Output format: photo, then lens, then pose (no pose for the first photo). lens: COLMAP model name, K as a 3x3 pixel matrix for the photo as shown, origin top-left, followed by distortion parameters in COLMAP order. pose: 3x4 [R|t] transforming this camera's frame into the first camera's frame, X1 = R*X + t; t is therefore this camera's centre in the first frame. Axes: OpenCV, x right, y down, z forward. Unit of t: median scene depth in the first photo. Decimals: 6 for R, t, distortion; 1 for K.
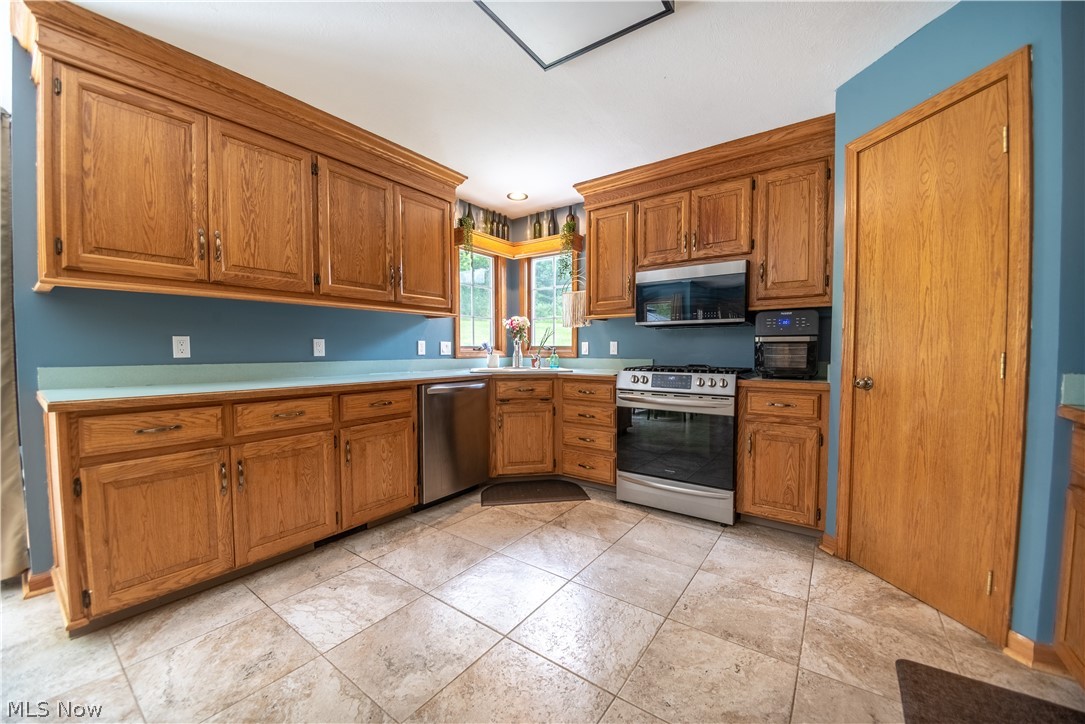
lens RADIAL K [[408.5, 0, 539.4], [0, 408.5, 366.0], [0, 0, 1]] dist [-0.016048, -0.006214]
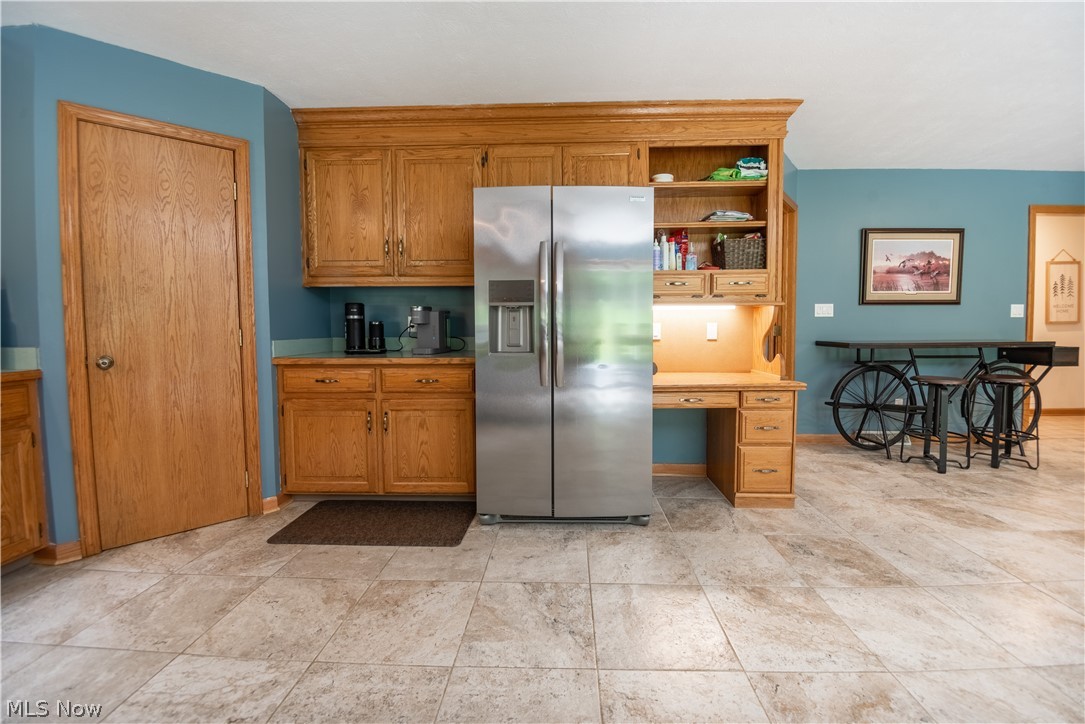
lens RADIAL K [[431.7, 0, 558.3], [0, 431.7, 343.4], [0, 0, 1]] dist [-0.021255, -0.002049]
pose [[-0.568800, -0.032402, 0.821837, -0.675707], [0.038292, 0.997097, 0.065814, -0.029893], [-0.821584, 0.068905, -0.565908, 0.677781]]
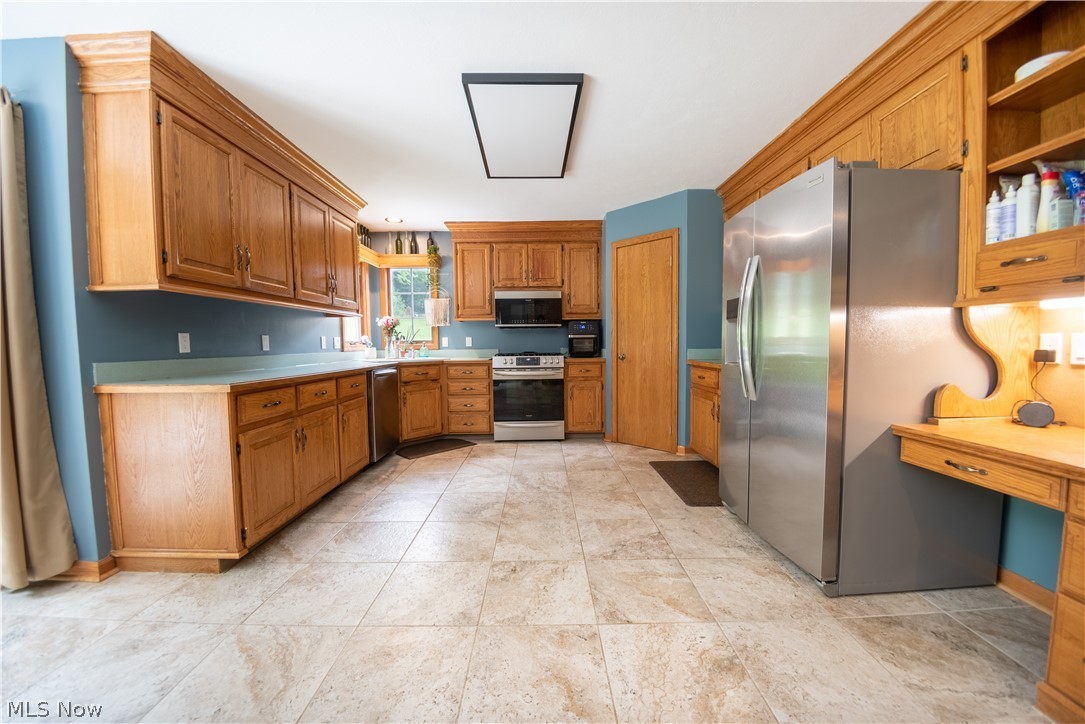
lens RADIAL K [[408.5, 0, 541.8], [0, 408.5, 364.8], [0, 0, 1]] dist [-0.016048, -0.006214]
pose [[0.804707, -0.040421, 0.592295, -0.843064], [0.034057, 0.999180, 0.021919, 0.023411], [-0.592695, 0.002534, 0.805423, -0.509224]]
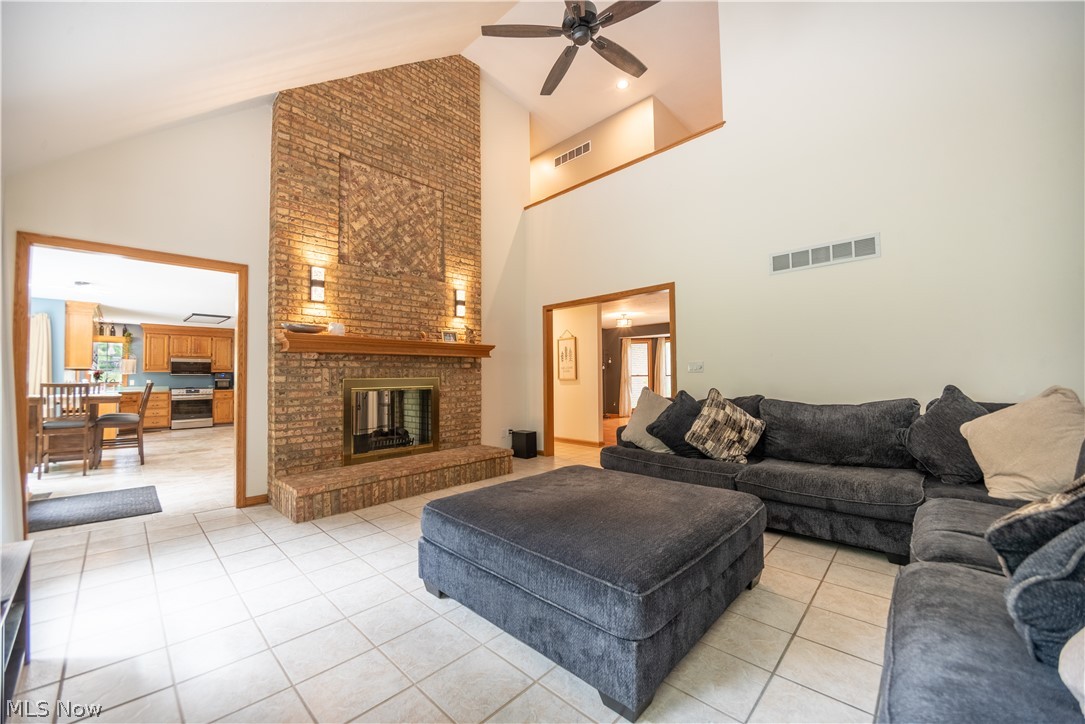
lens RADIAL K [[408.5, 0, 539.7], [0, 408.5, 365.7], [0, 0, 1]] dist [-0.016048, -0.006214]
pose [[0.133727, 0.029712, 0.990573, -3.878340], [0.053435, 0.997880, -0.037145, 0.147626], [-0.989577, 0.057898, 0.131856, -3.506748]]
